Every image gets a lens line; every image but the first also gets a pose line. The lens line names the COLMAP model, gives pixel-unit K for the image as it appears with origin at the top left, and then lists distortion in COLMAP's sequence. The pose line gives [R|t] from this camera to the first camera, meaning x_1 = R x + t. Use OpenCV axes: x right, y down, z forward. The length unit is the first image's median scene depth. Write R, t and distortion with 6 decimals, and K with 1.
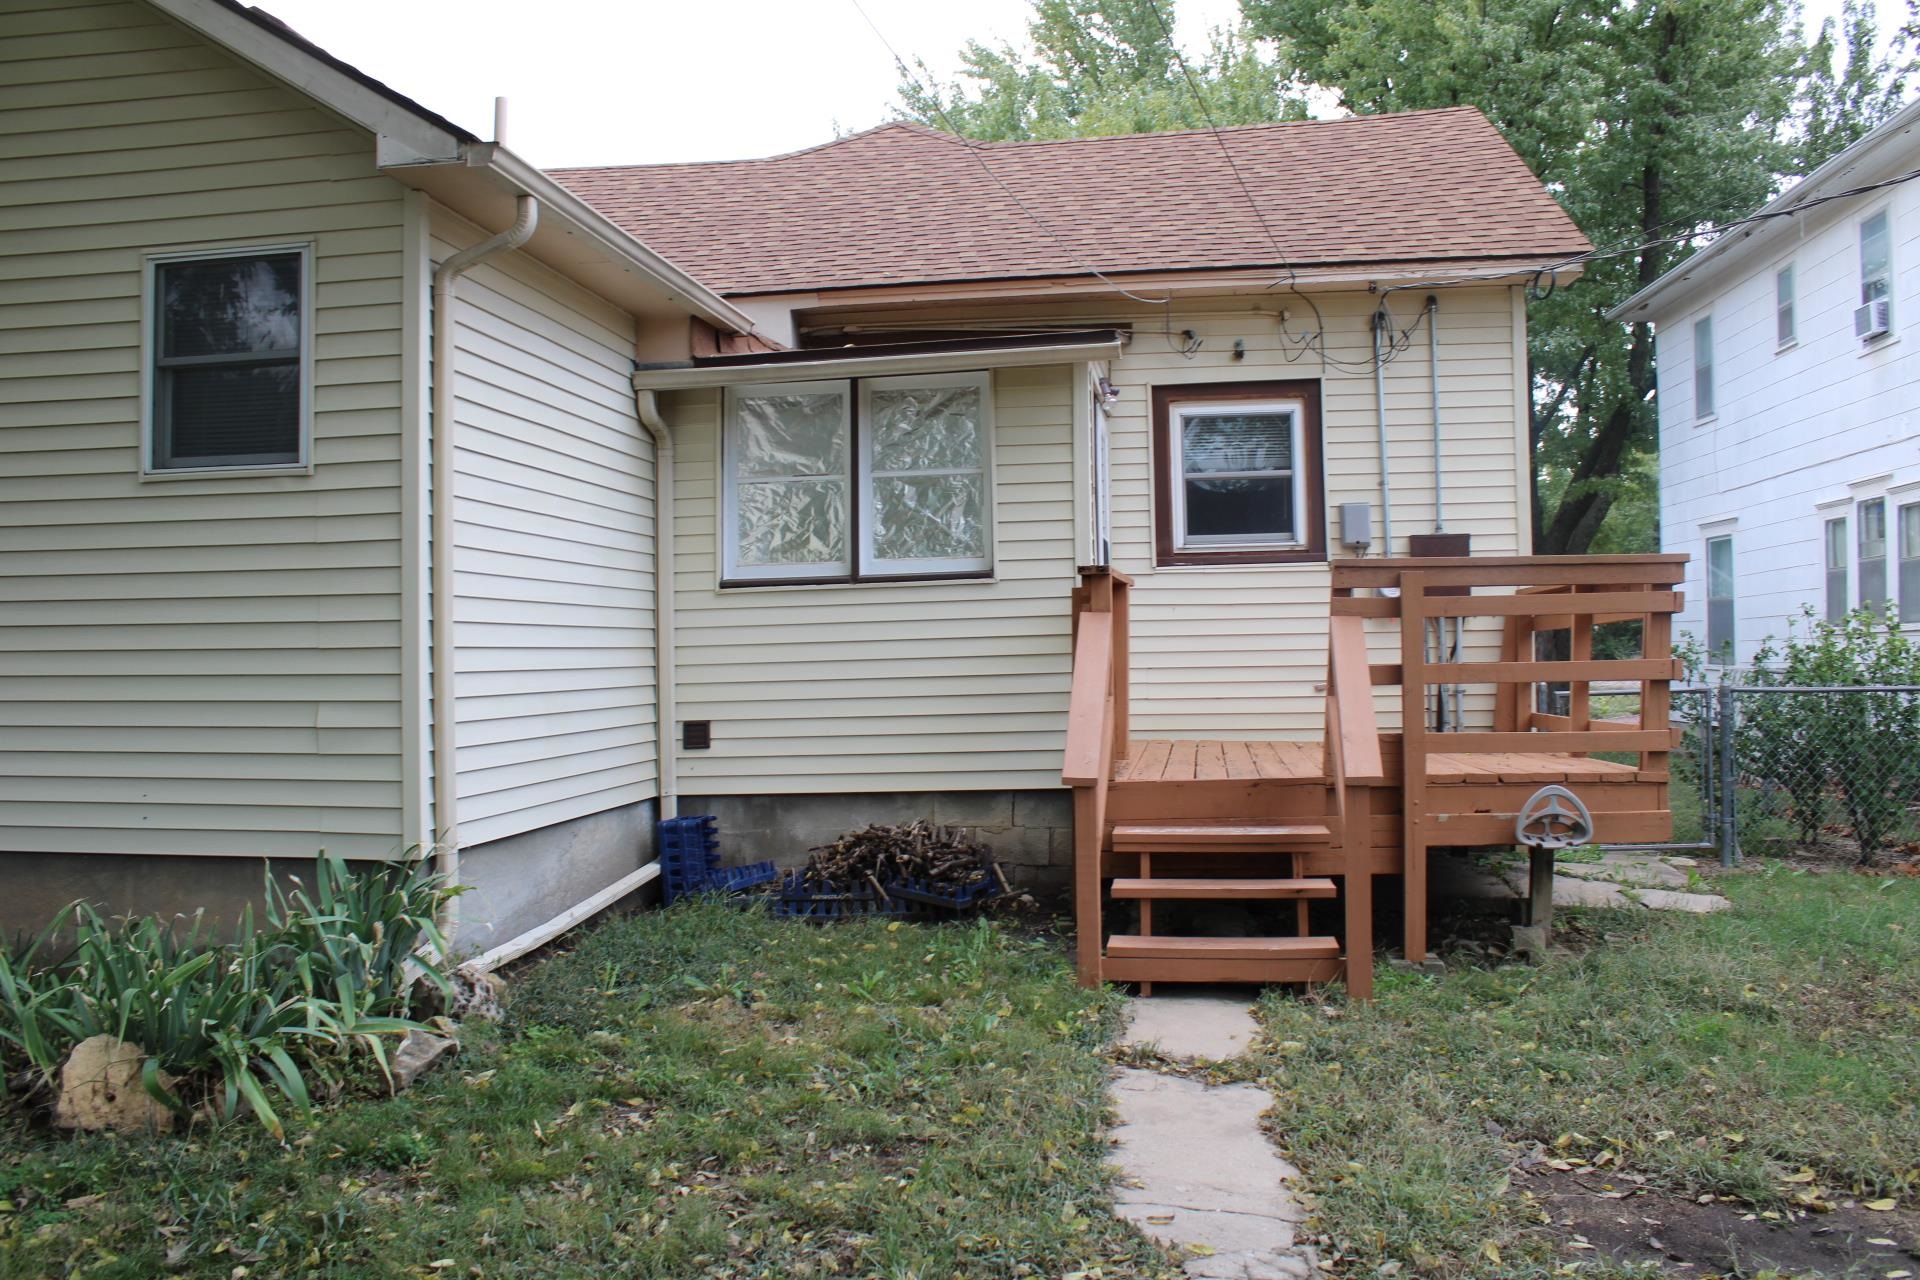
lens RADIAL K [[1593.5, 0, 957.2], [0, 1593.5, 620.8], [0, 0, 1]] dist [-0.179856, 0.167166]
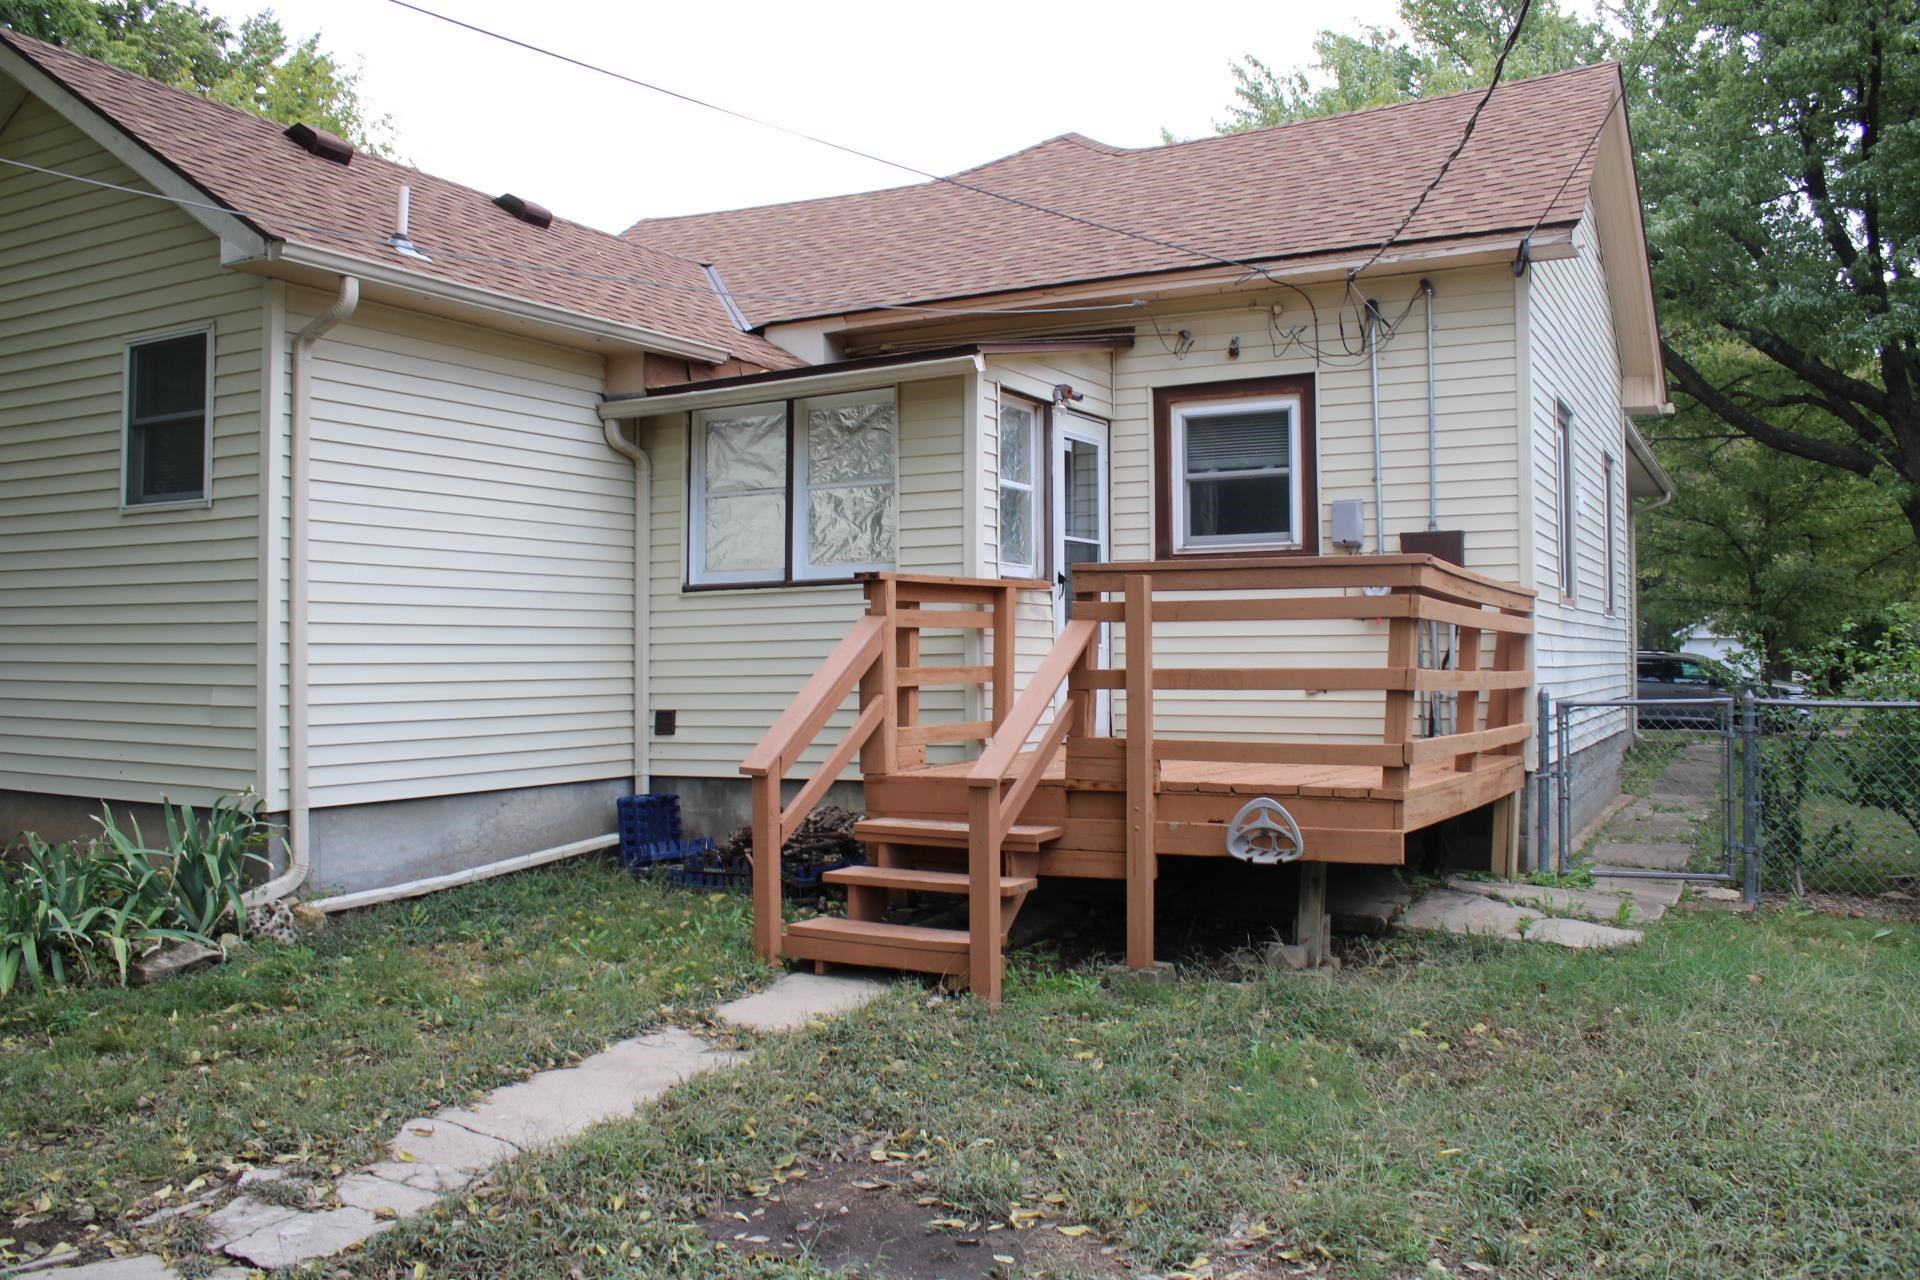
lens RADIAL K [[1593.5, 0, 957.2], [0, 1593.5, 620.8], [0, 0, 1]] dist [-0.179856, 0.167166]
pose [[0.938065, 0.003403, -0.346443, 0.419028], [-0.002157, 0.999990, 0.003981, -0.005171], [0.346453, -0.002987, 0.938063, 0.016375]]
